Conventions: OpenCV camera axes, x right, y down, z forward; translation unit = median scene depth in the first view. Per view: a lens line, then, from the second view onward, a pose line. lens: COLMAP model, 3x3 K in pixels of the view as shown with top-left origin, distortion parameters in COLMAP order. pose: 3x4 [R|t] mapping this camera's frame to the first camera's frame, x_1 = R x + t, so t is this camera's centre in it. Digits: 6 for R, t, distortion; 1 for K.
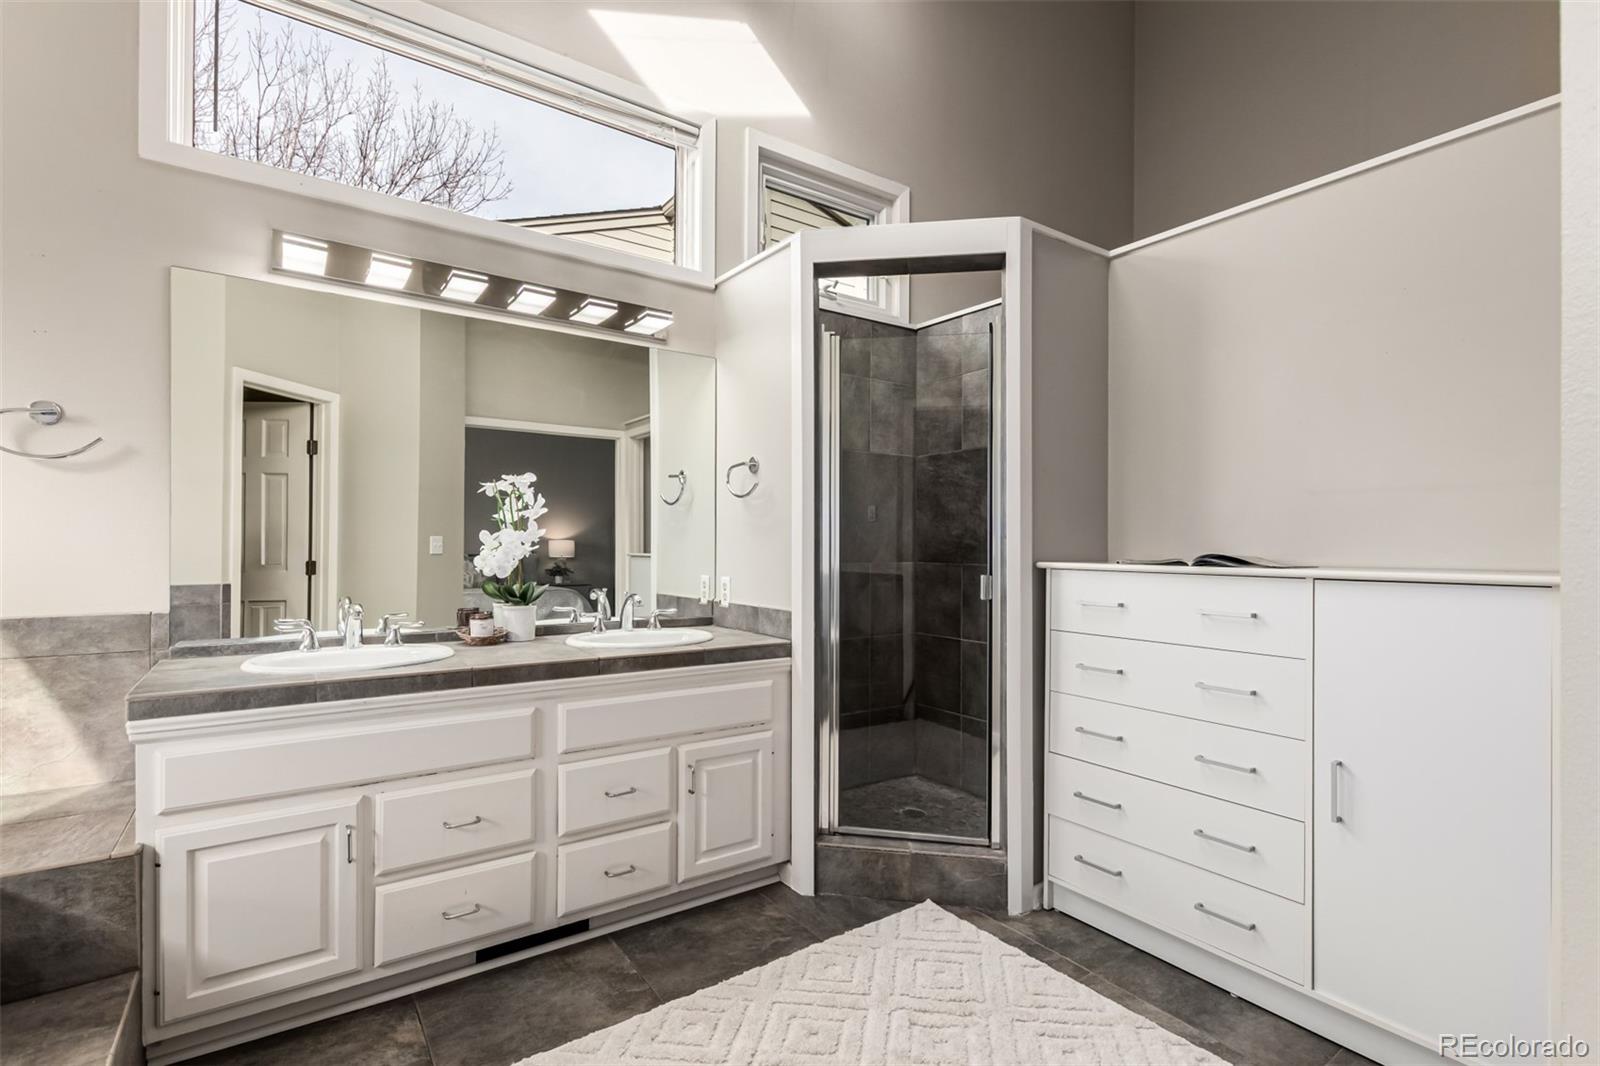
lens RADIAL K [[736.5, 0, 800.8], [0, 736.5, 536.7], [0, 0, 1]] dist [0.004836, -0.003456]
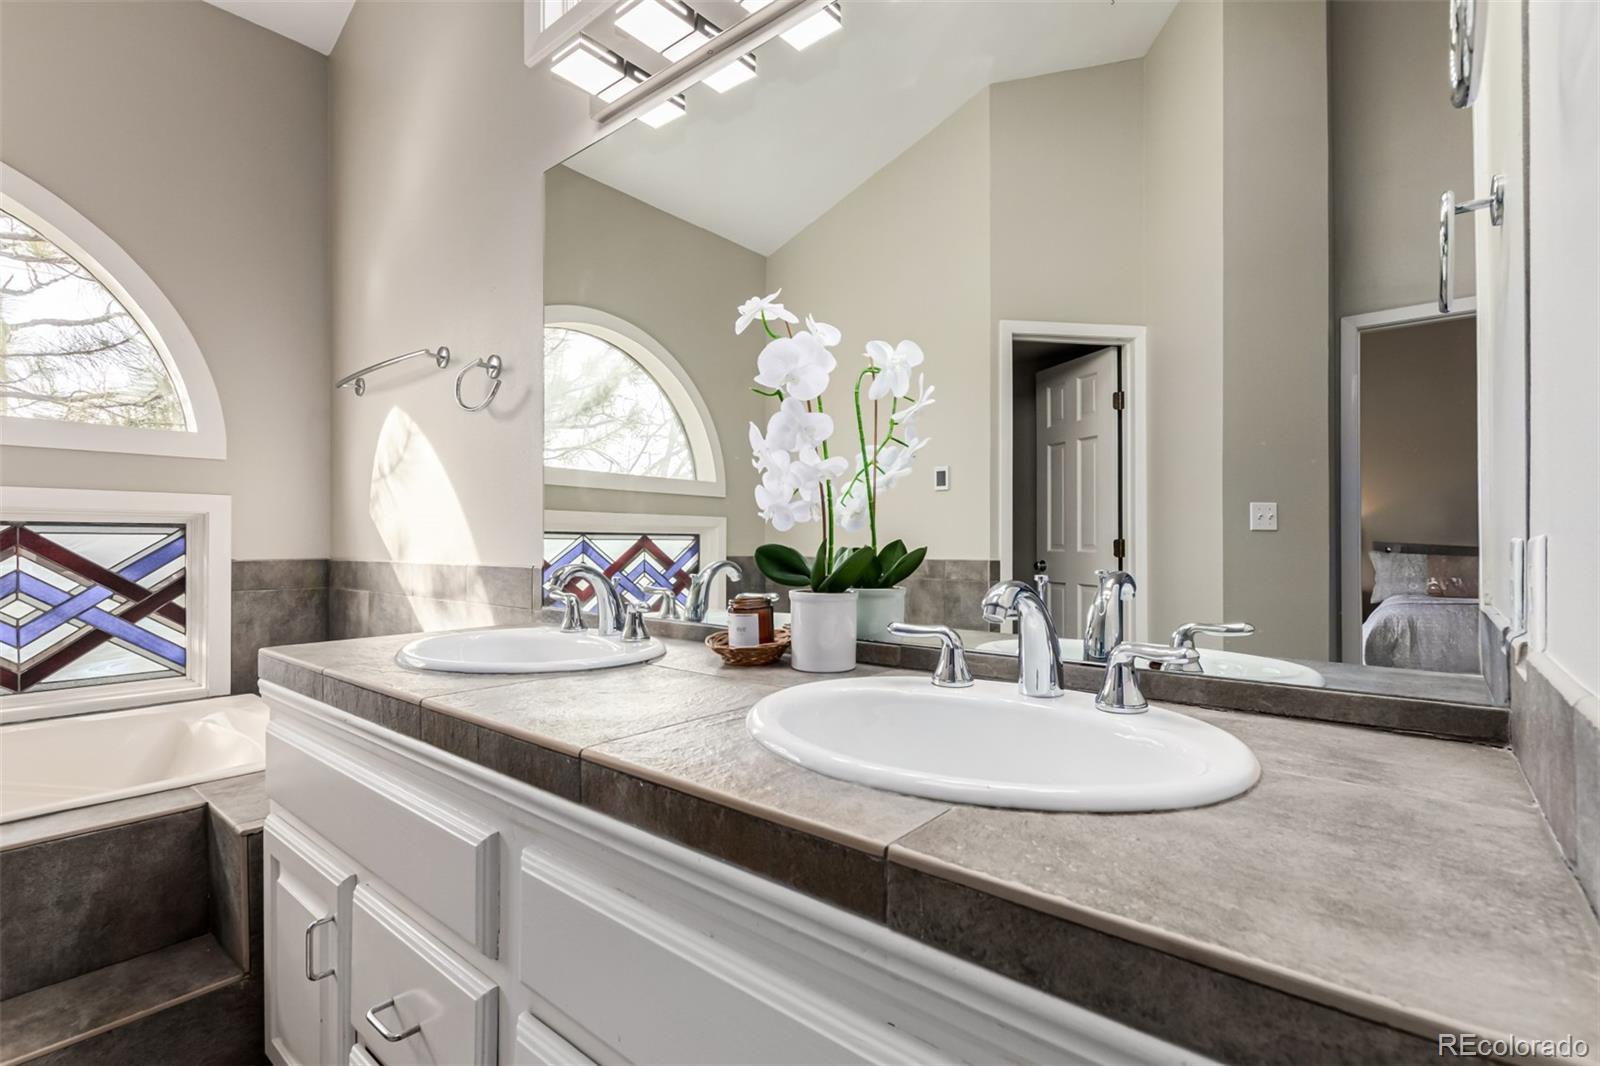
lens RADIAL K [[736.5, 0, 802.1], [0, 736.5, 537.1], [0, 0, 1]] dist [0.004836, -0.003456]
pose [[0.268009, -0.004859, -0.963404, 0.027991], [0.003516, 0.999986, -0.004065, 0.032391], [0.963410, -0.002298, 0.268022, 0.446998]]
